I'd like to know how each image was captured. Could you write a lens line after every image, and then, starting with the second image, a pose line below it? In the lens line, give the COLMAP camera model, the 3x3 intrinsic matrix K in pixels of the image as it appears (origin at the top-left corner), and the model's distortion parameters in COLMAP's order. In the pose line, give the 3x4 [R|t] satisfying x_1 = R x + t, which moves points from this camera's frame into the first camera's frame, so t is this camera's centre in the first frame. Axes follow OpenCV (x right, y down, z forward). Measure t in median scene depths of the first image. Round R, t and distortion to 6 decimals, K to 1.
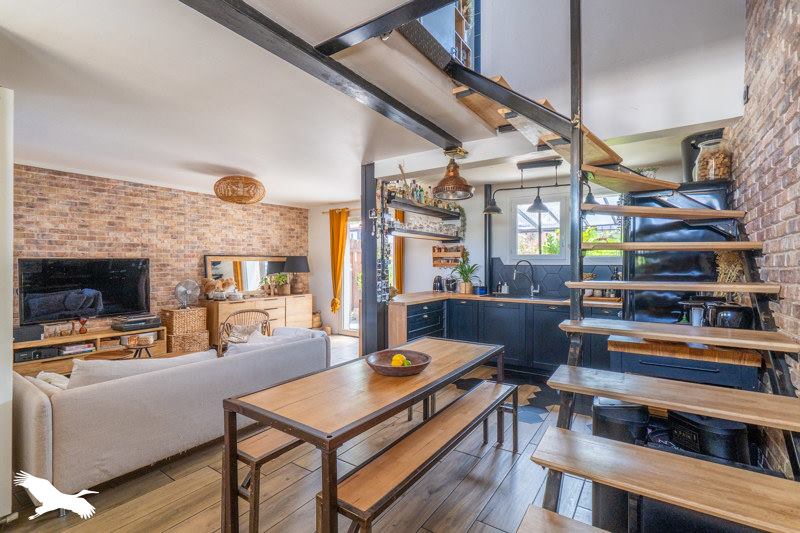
lens RADIAL K [[368.1, 0, 400.0], [0, 368.1, 266.5], [0, 0, 1]] dist [0.000439, -0.000003]
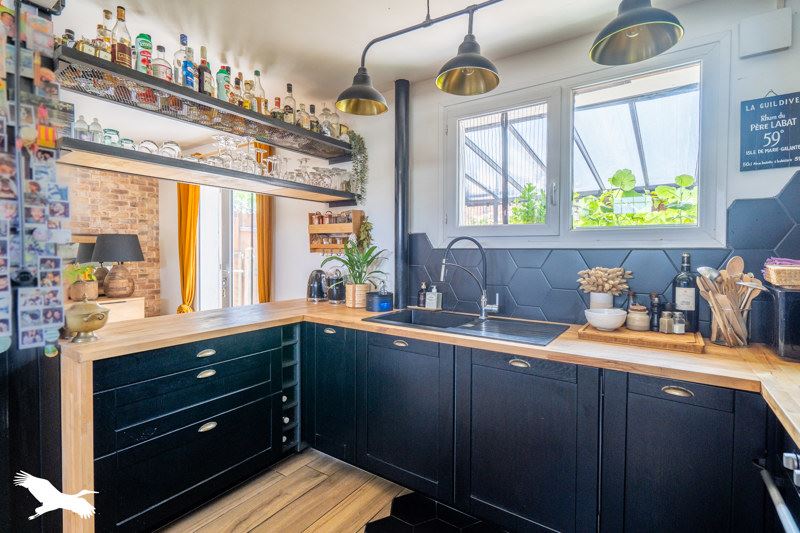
lens RADIAL K [[380.6, 0, 400.0], [0, 380.6, 266.5], [0, 0, 1]] dist [-0.001150, -0.000156]
pose [[0.999978, 0.004856, -0.004588, 0.228723], [-0.004707, 0.999484, 0.031764, 0.003238], [0.004739, -0.031742, 0.999485, 0.477603]]
